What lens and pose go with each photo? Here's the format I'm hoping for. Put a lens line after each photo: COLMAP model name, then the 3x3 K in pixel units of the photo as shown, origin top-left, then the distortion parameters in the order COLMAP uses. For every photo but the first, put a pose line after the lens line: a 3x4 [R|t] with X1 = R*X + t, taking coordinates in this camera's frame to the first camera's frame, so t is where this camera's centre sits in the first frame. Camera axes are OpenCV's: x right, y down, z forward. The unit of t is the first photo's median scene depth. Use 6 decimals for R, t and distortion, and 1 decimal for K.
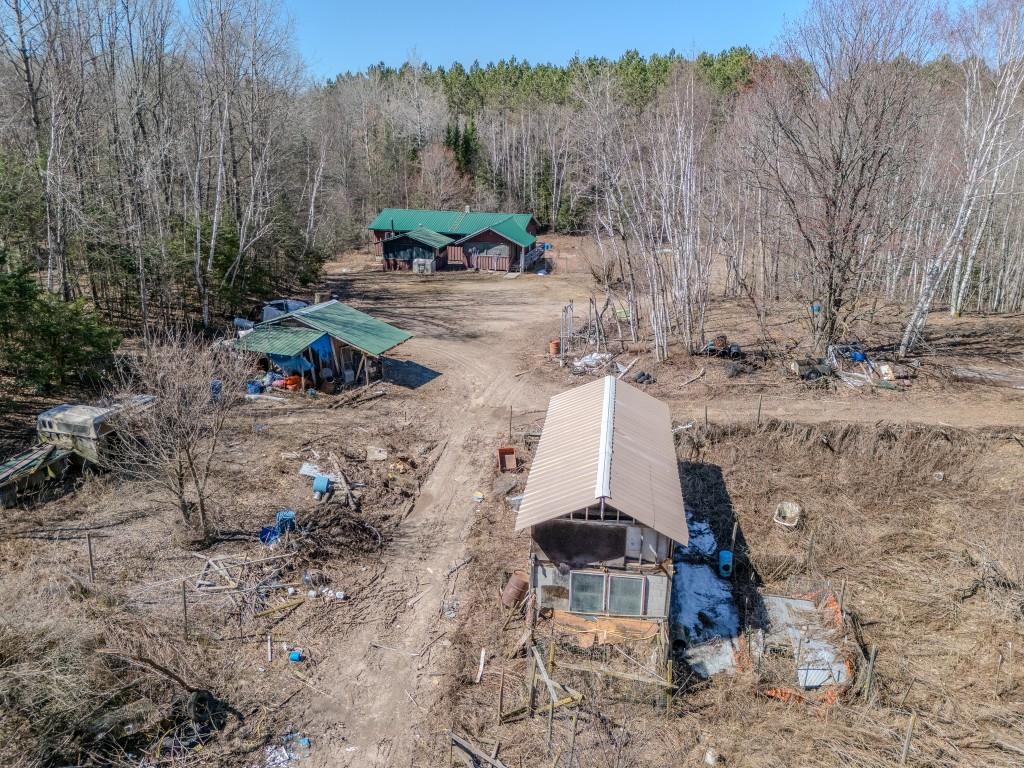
lens RADIAL K [[750.2, 0, 512.0], [0, 750.2, 384.0], [0, 0, 1]] dist [0.086751, -0.085632]
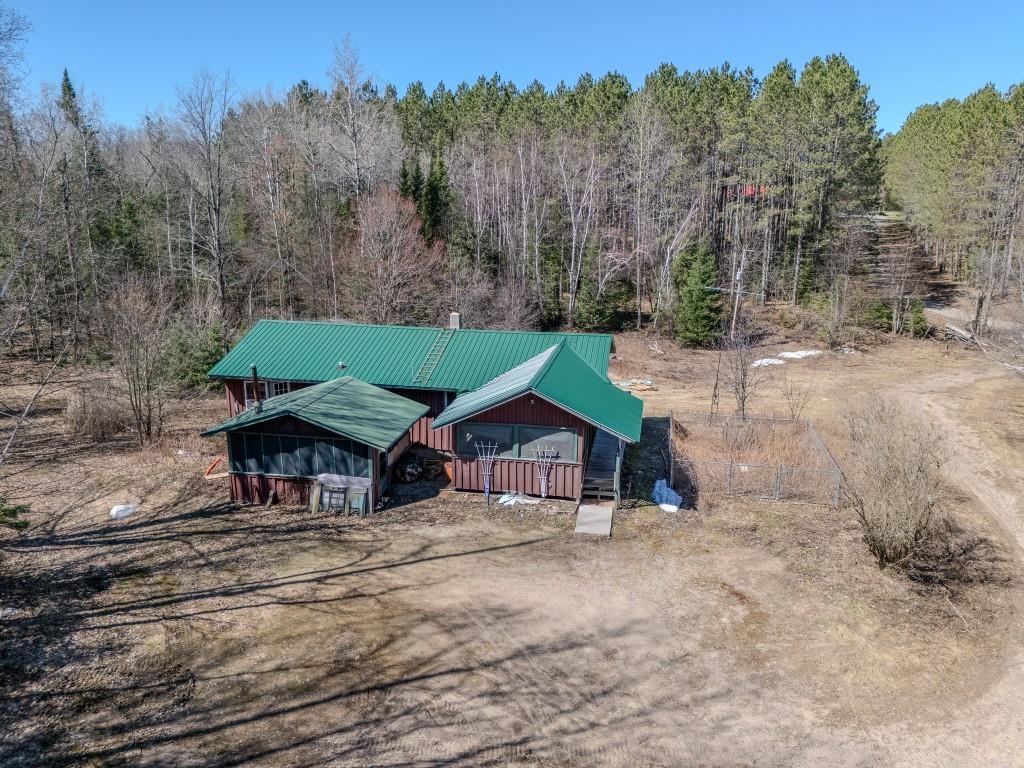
lens RADIAL K [[750.2, 0, 512.0], [0, 750.2, 384.0], [0, 0, 1]] dist [0.086751, -0.085632]
pose [[0.998023, -0.018533, 0.060049, -0.037226], [0.023344, 0.996487, -0.080429, -0.113294], [-0.058348, 0.081671, 0.994950, 0.404981]]
